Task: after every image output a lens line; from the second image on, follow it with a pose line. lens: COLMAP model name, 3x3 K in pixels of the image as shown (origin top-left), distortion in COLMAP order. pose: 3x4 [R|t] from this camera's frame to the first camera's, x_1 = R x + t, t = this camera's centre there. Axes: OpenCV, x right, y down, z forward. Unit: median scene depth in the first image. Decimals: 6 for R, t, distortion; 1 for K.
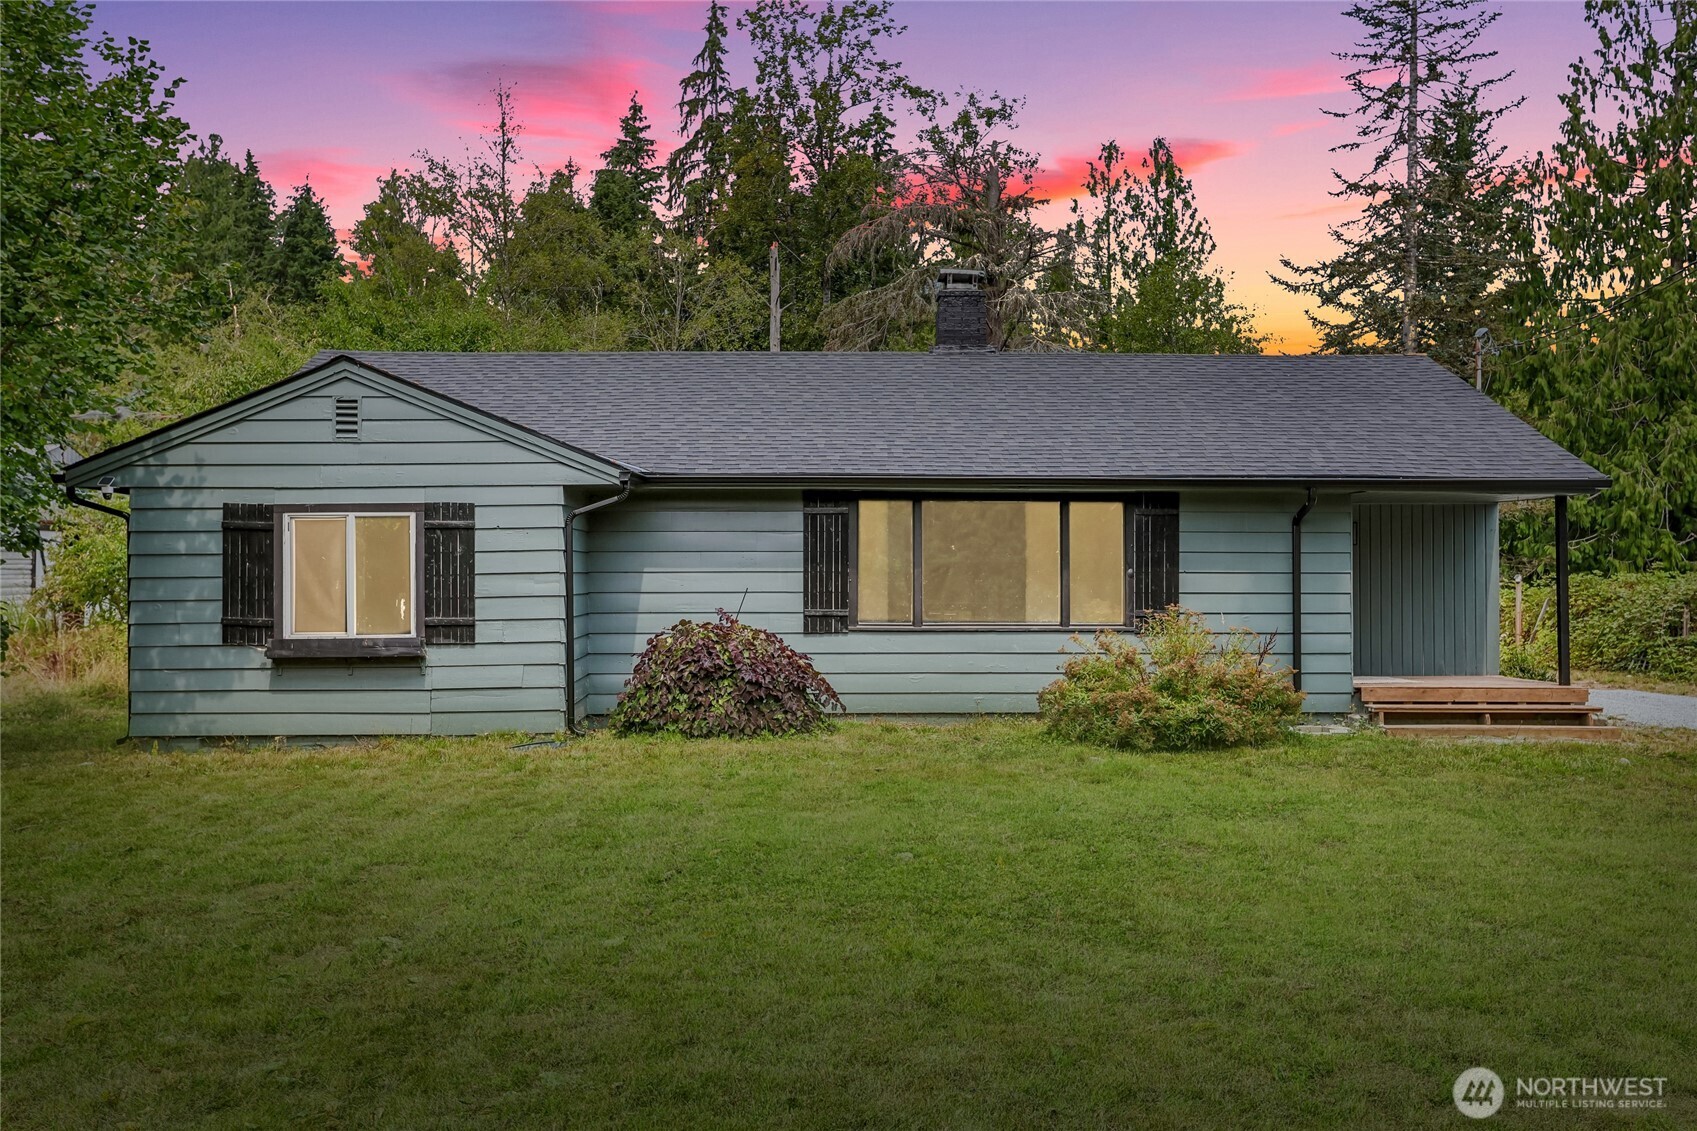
lens RADIAL K [[1617.6, 0, 883.7], [0, 1617.6, 559.3], [0, 0, 1]] dist [0.035455, 0.000000]
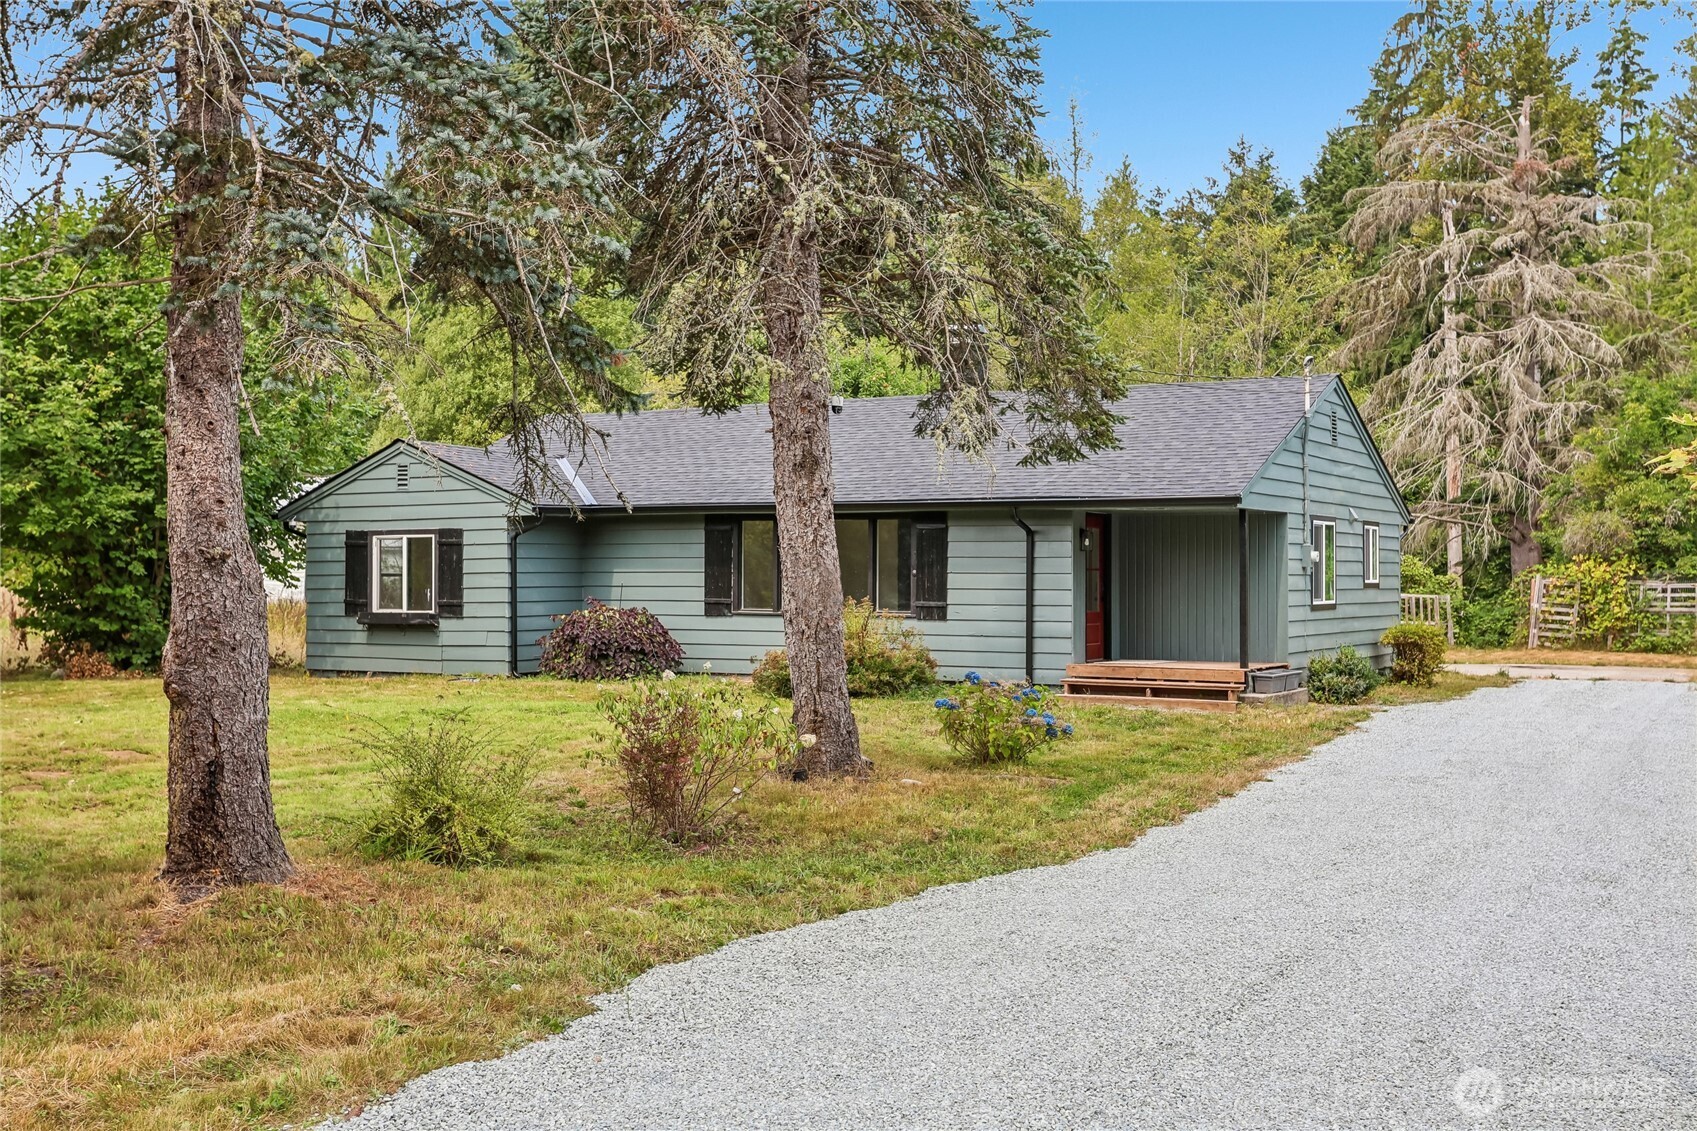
lens RADIAL K [[1869.8, 0, 846.1], [0, 1869.8, 570.2], [0, 0, 1]] dist [0.062758, 0.000000]
pose [[0.853728, 0.001070, -0.520719, 1.019298], [0.003420, 0.999965, 0.007662, -0.006662], [0.520709, -0.008323, 0.853694, -0.367555]]
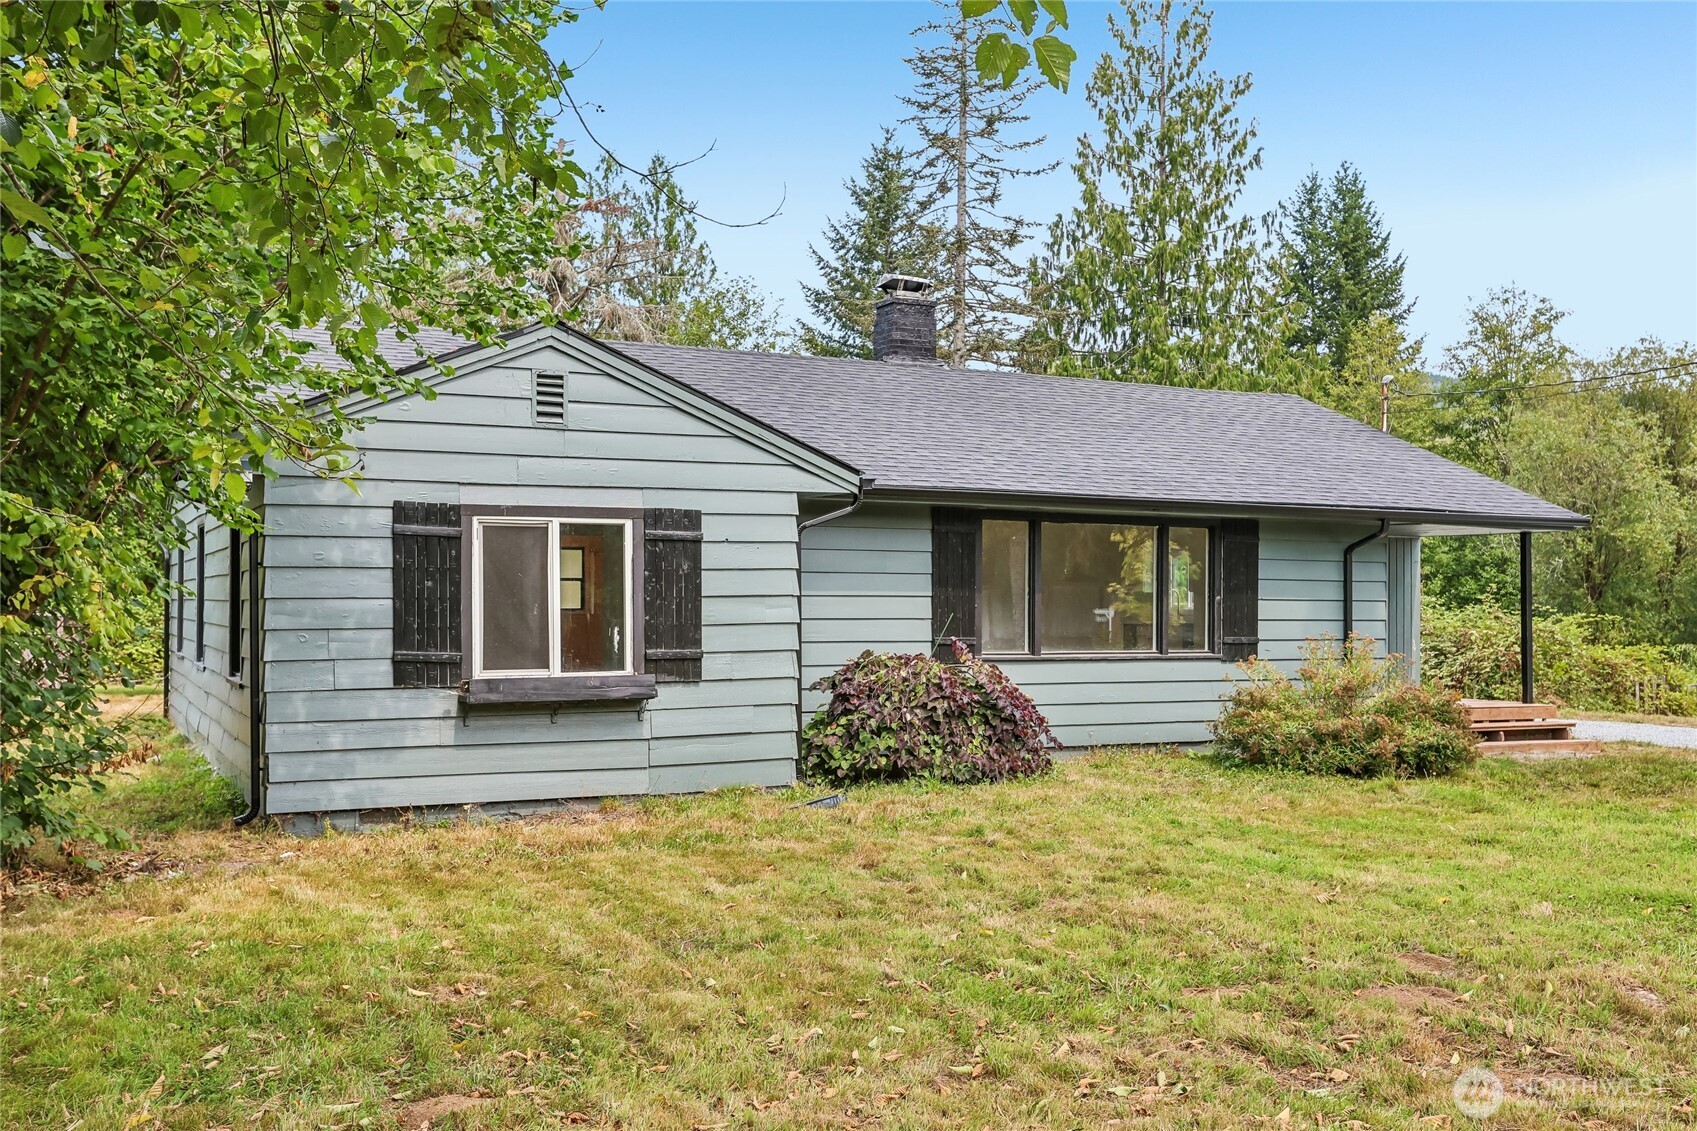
lens RADIAL K [[1617.6, 0, 902.7], [0, 1617.6, 595.2], [0, 0, 1]] dist [0.035455, 0.000000]
pose [[0.902692, 0.007530, 0.430221, -0.512787], [-0.010136, 0.999942, 0.003766, 0.004250], [-0.430168, -0.007760, 0.902716, 0.213378]]
